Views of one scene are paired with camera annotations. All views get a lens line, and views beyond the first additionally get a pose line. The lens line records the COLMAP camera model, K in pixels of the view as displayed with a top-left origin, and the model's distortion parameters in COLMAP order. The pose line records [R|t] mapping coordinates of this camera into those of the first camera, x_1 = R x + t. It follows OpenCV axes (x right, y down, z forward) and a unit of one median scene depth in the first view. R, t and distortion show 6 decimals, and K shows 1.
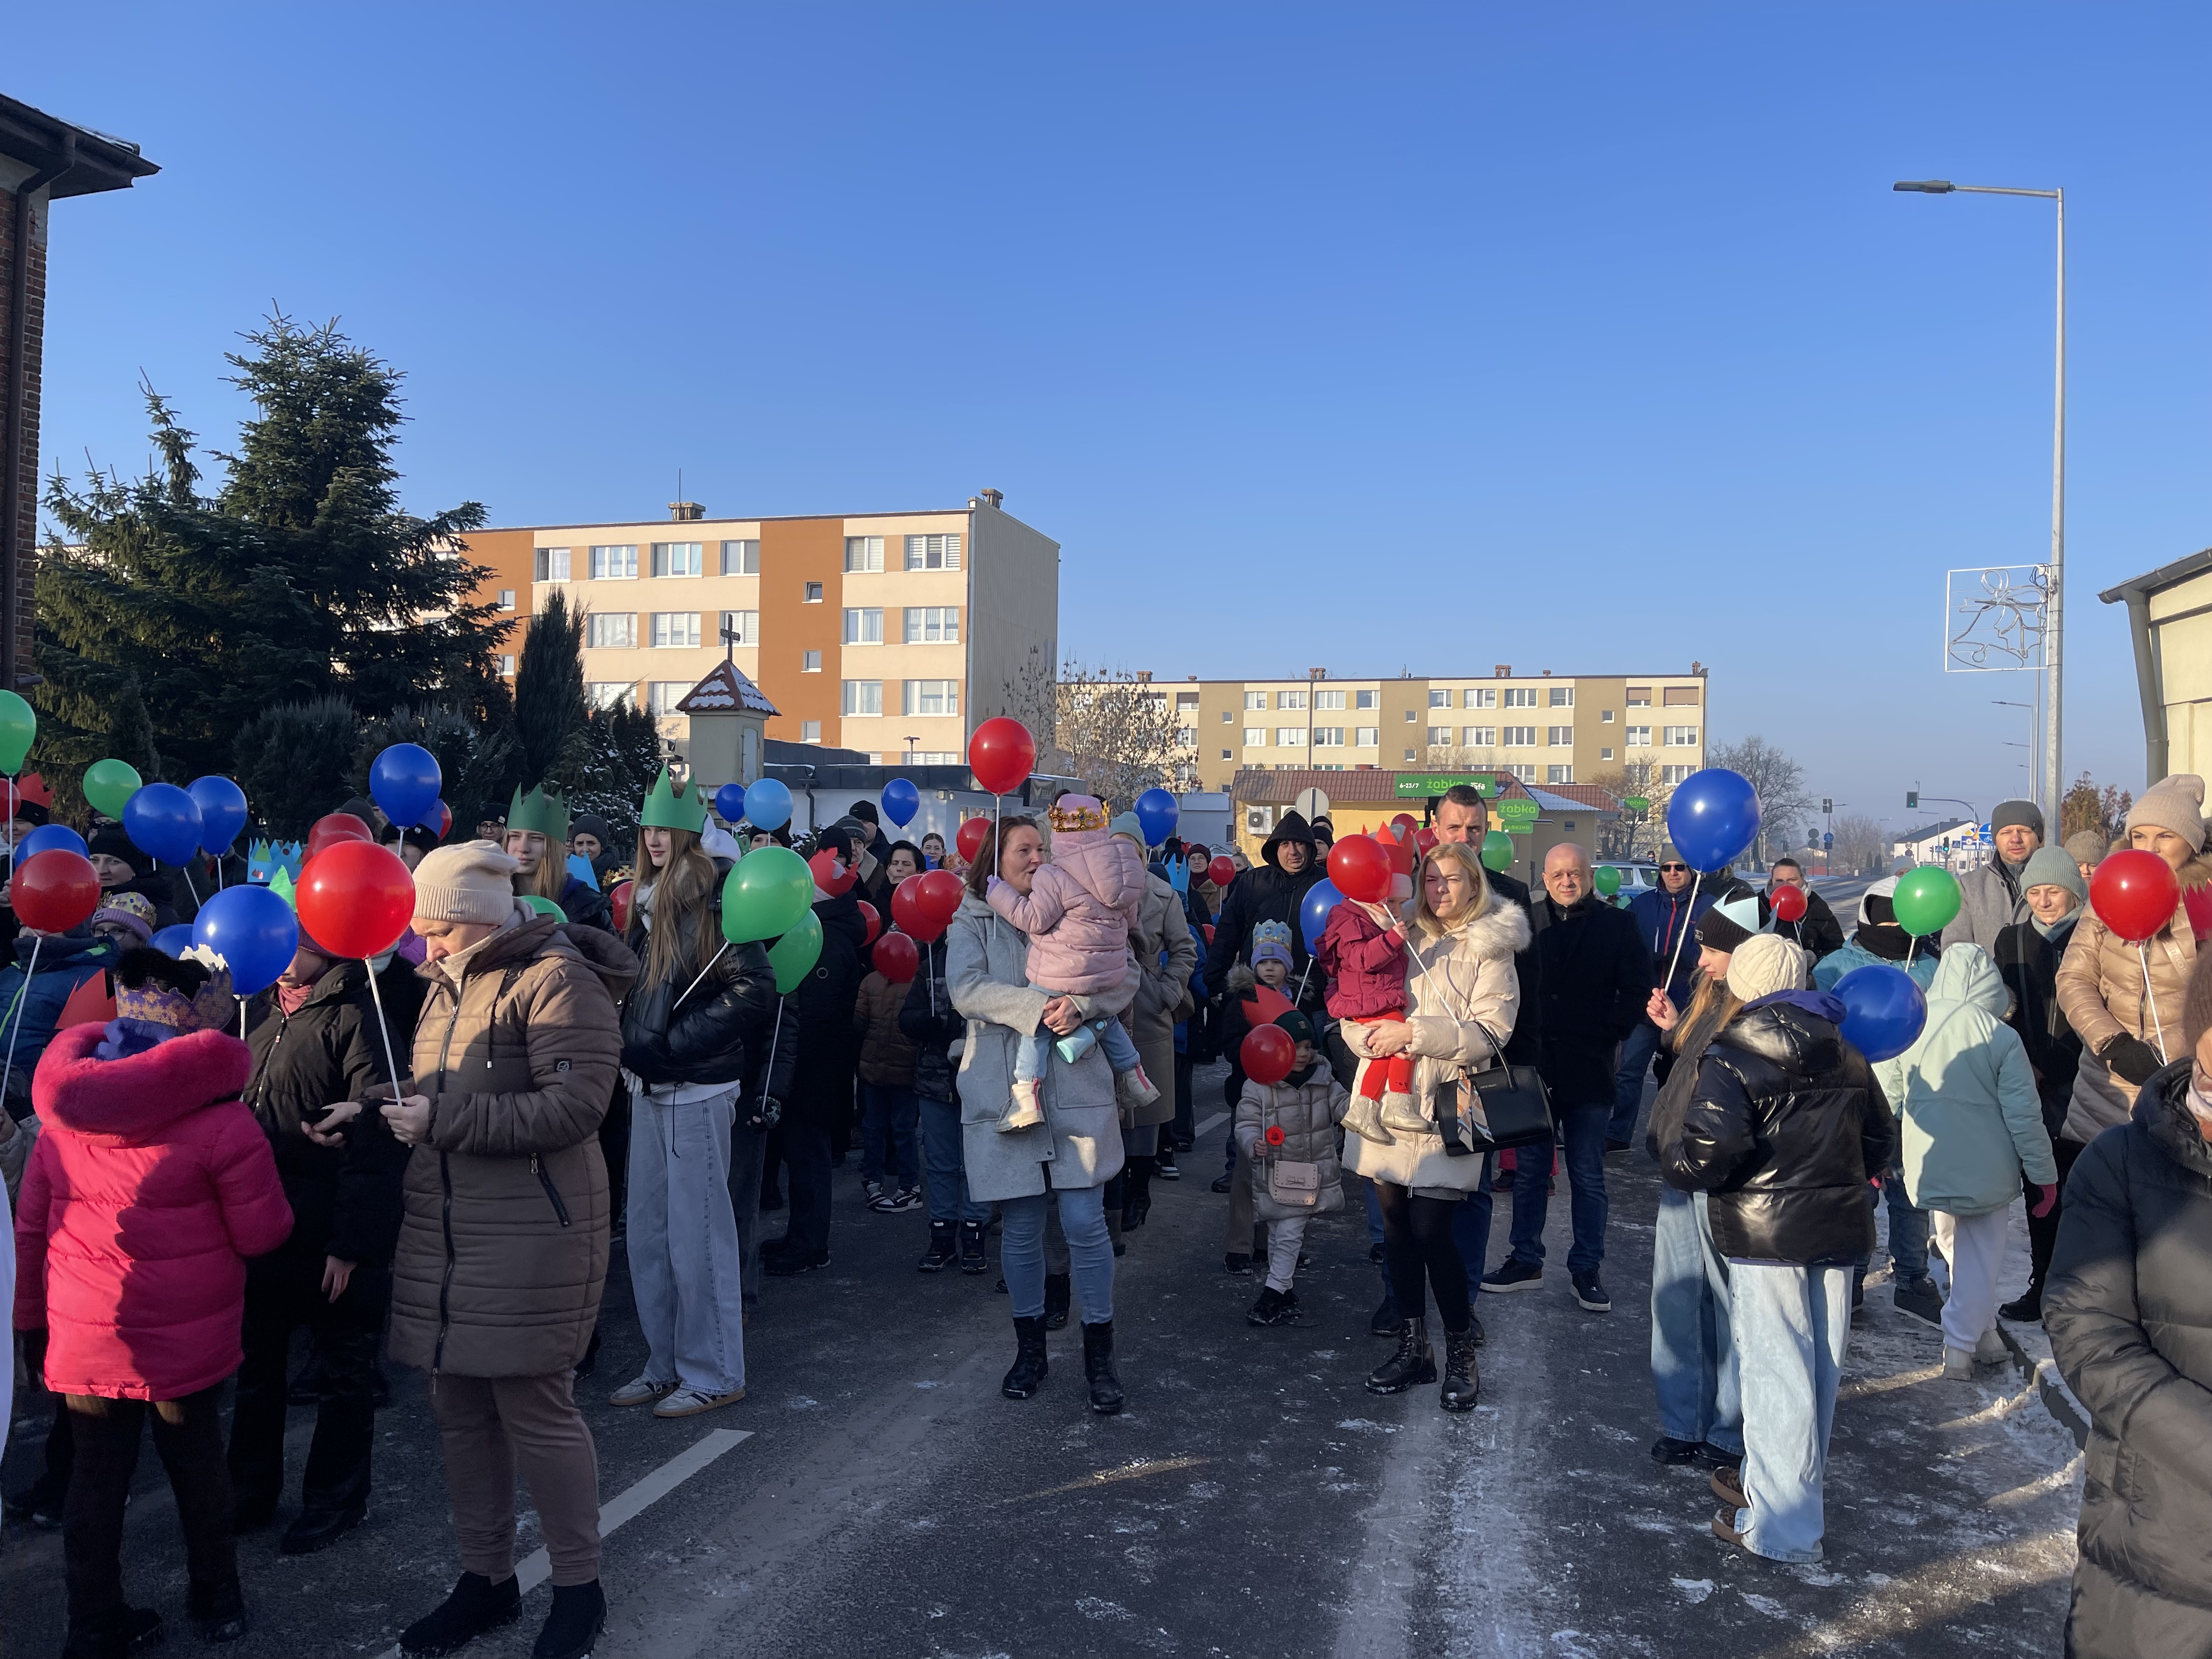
lens RADIAL K [[1677.2, 0, 1115.5], [0, 1677.2, 826.8], [0, 0, 1]] dist [0.067625, -0.086066]
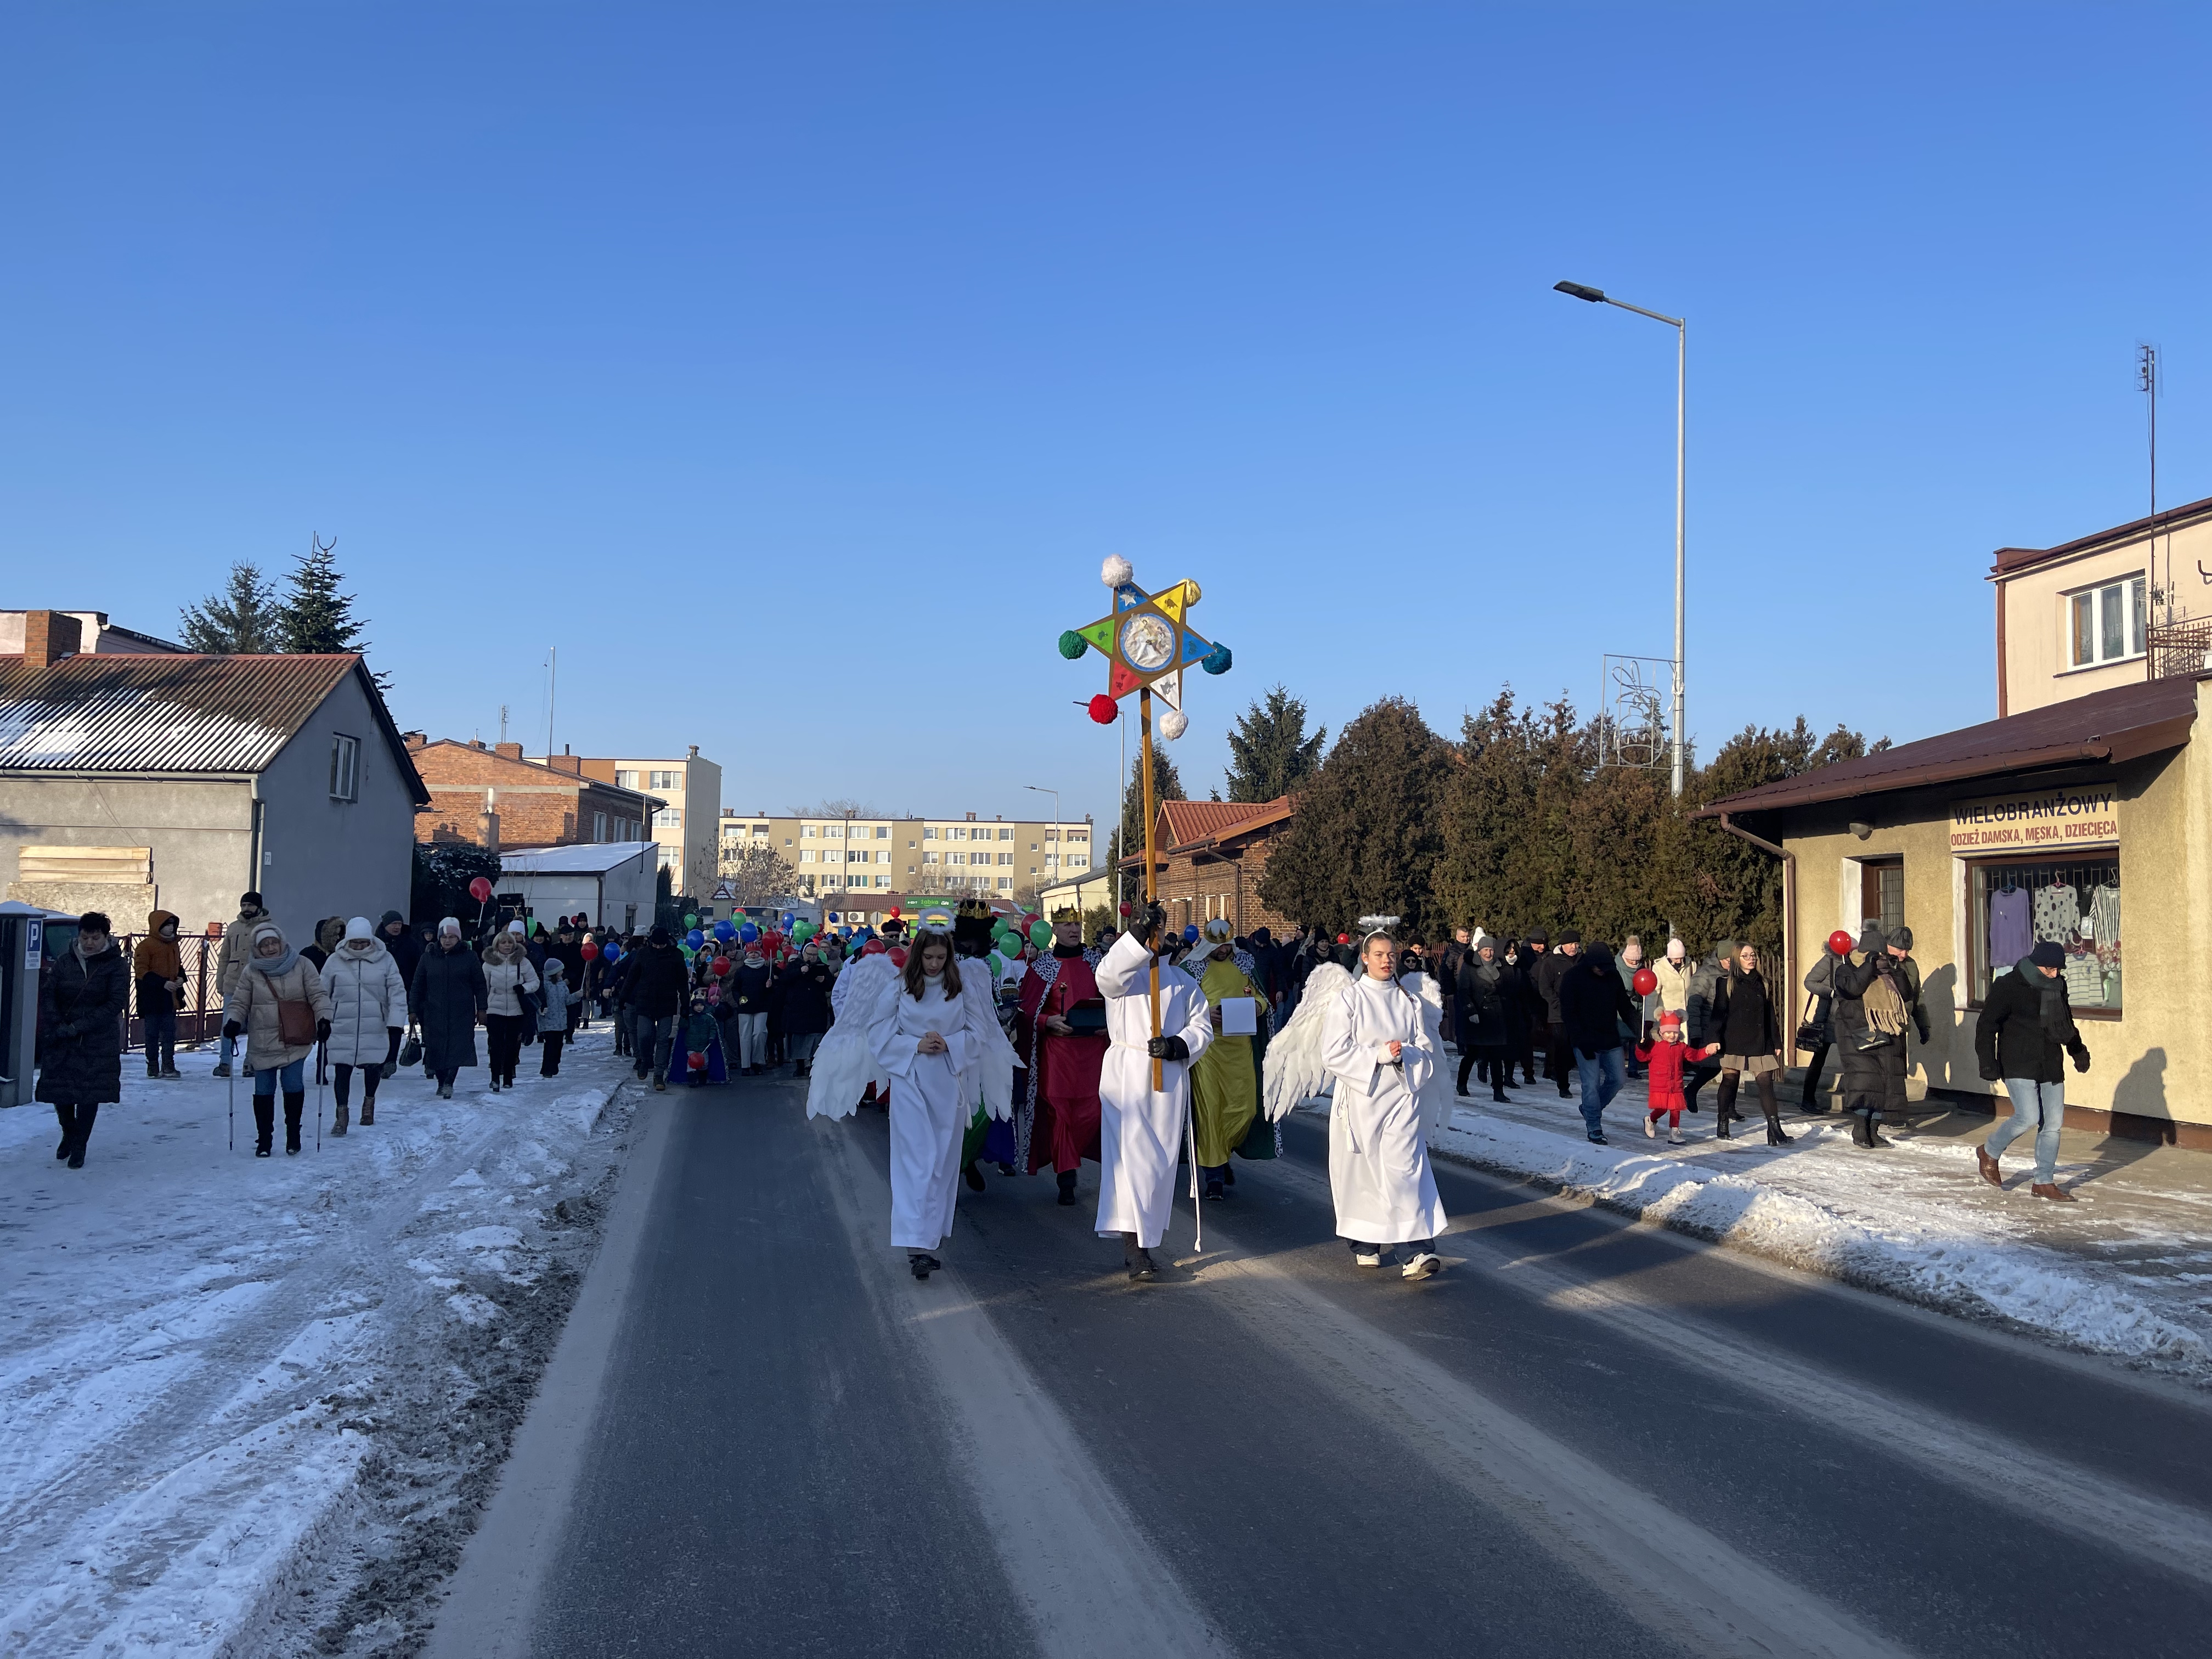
lens RADIAL K [[1677.2, 0, 1111.3], [0, 1677.2, 824.7], [0, 0, 1]] dist [0.067625, -0.086066]
pose [[0.956967, 0.013965, 0.289859, -0.321316], [-0.000218, 0.998876, -0.047404, -0.038539], [-0.290195, 0.045301, 0.955895, -1.756984]]
